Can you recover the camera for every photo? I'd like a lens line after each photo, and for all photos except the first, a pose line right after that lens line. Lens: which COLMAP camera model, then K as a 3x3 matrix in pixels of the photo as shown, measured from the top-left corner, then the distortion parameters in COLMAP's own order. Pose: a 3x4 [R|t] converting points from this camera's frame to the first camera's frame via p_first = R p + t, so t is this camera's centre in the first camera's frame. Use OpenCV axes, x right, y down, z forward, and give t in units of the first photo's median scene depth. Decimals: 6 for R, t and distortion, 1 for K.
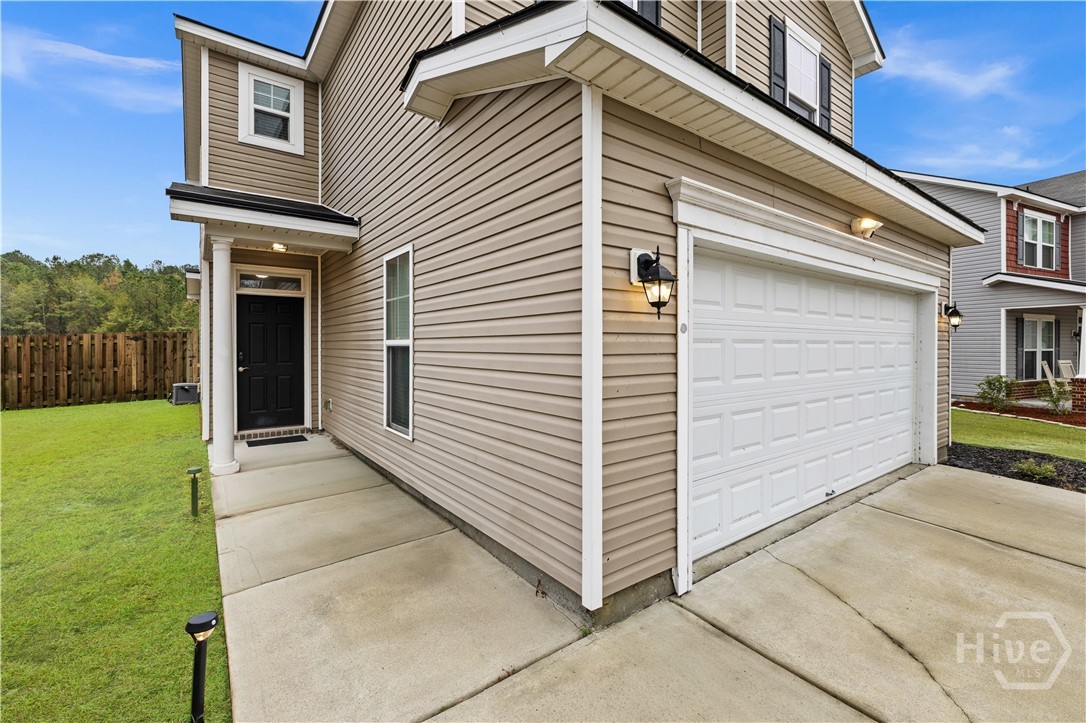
lens RADIAL K [[460.5, 0, 540.8], [0, 460.5, 344.9], [0, 0, 1]] dist [-0.000725, -0.000044]
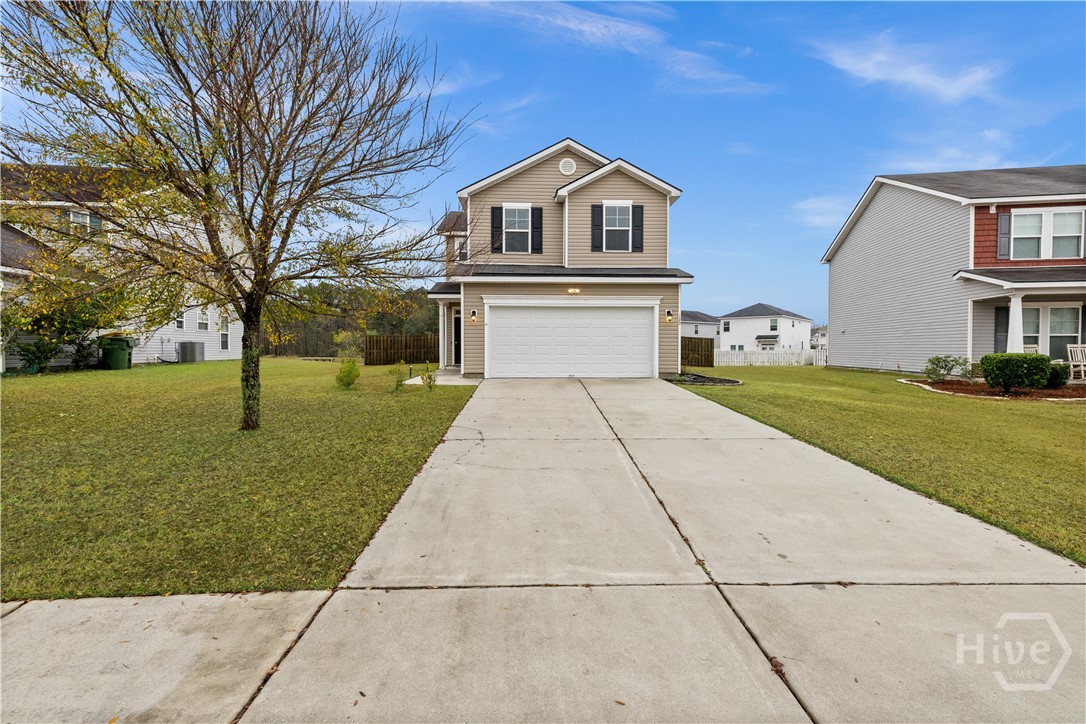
lens RADIAL K [[458.9, 0, 543.0], [0, 458.9, 362.0], [0, 0, 1]] dist [0.000111, 0.000067]
pose [[0.827247, 0.018441, -0.561536, 0.872584], [-0.002378, 0.999567, 0.029323, 0.053550], [0.561834, -0.022922, 0.826932, -0.663836]]
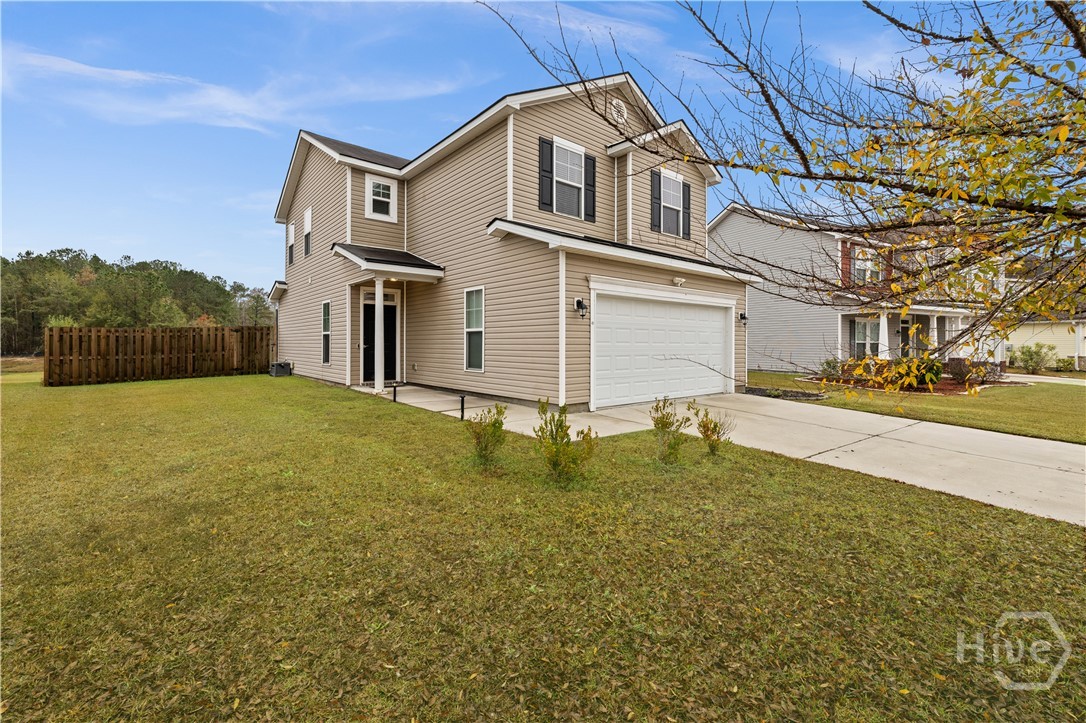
lens RADIAL K [[460.5, 0, 540.8], [0, 460.5, 344.9], [0, 0, 1]] dist [-0.000725, -0.000044]
pose [[0.998251, 0.003405, 0.059019, -0.050076], [-0.003566, 0.999990, 0.002621, 0.024364], [-0.059010, -0.002827, 0.998253, -0.485809]]
